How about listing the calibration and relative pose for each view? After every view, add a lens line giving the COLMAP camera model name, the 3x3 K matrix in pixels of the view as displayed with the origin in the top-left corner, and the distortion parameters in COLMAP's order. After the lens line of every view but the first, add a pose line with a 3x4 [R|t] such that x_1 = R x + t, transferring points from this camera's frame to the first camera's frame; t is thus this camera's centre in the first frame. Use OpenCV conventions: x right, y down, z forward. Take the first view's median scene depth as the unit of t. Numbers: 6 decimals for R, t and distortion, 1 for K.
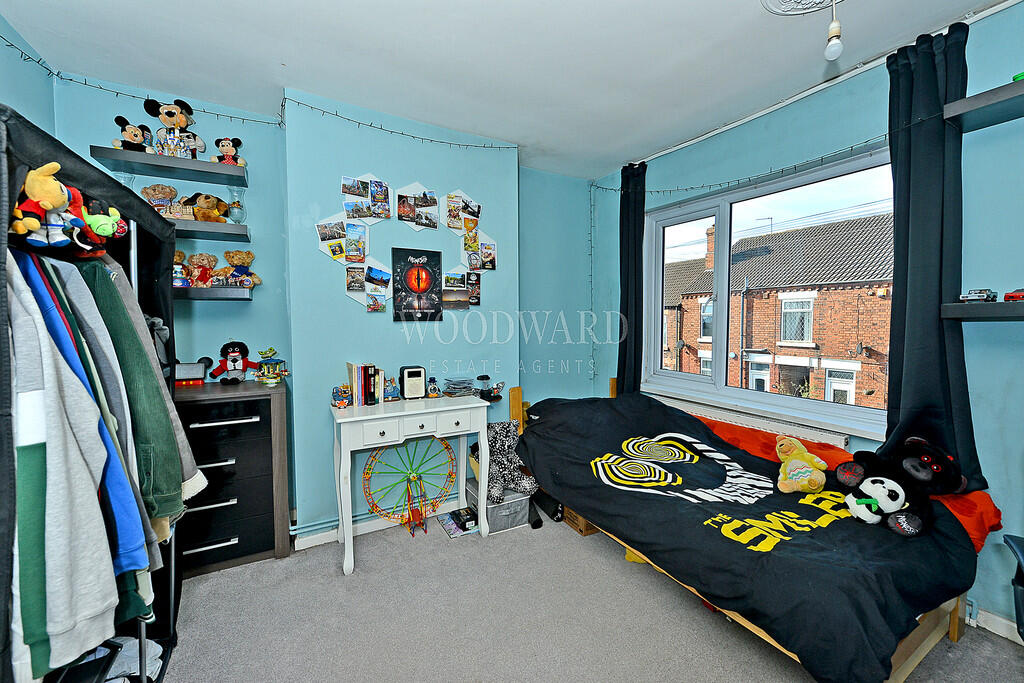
lens RADIAL K [[406.1, 0, 512.0], [0, 406.1, 336.6], [0, 0, 1]] dist [-0.005581, -0.001034]
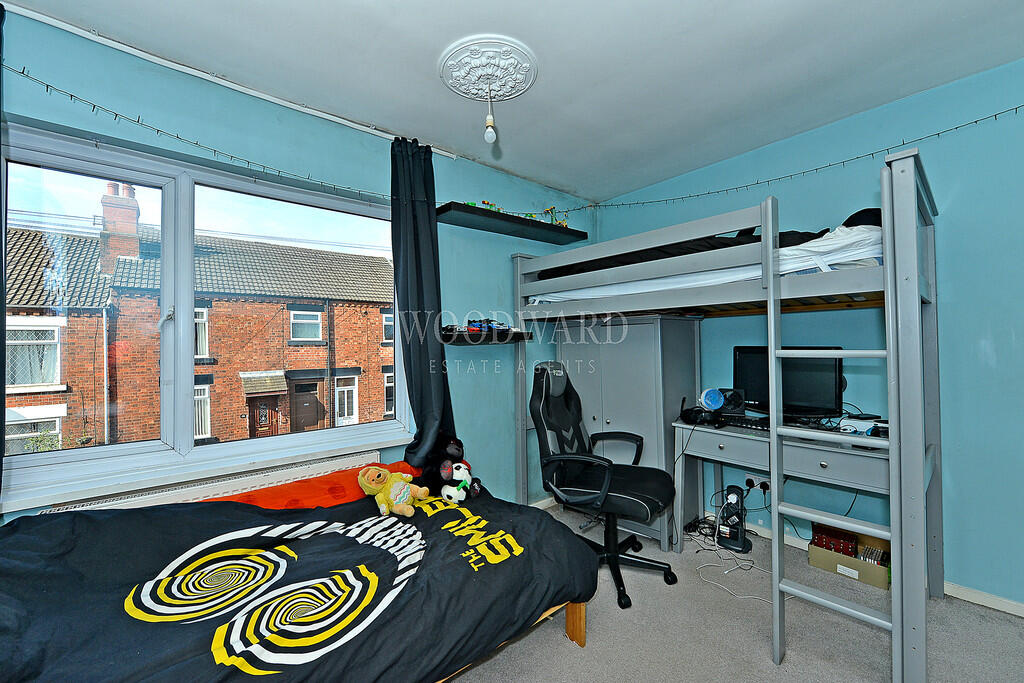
lens RADIAL K [[406.1, 0, 510.7], [0, 406.1, 341.9], [0, 0, 1]] dist [-0.005581, -0.001034]
pose [[-0.195230, 0.014603, 0.980649, -0.359270], [0.058668, 0.998272, -0.003186, -0.030269], [-0.979001, 0.056910, -0.195750, 0.898239]]
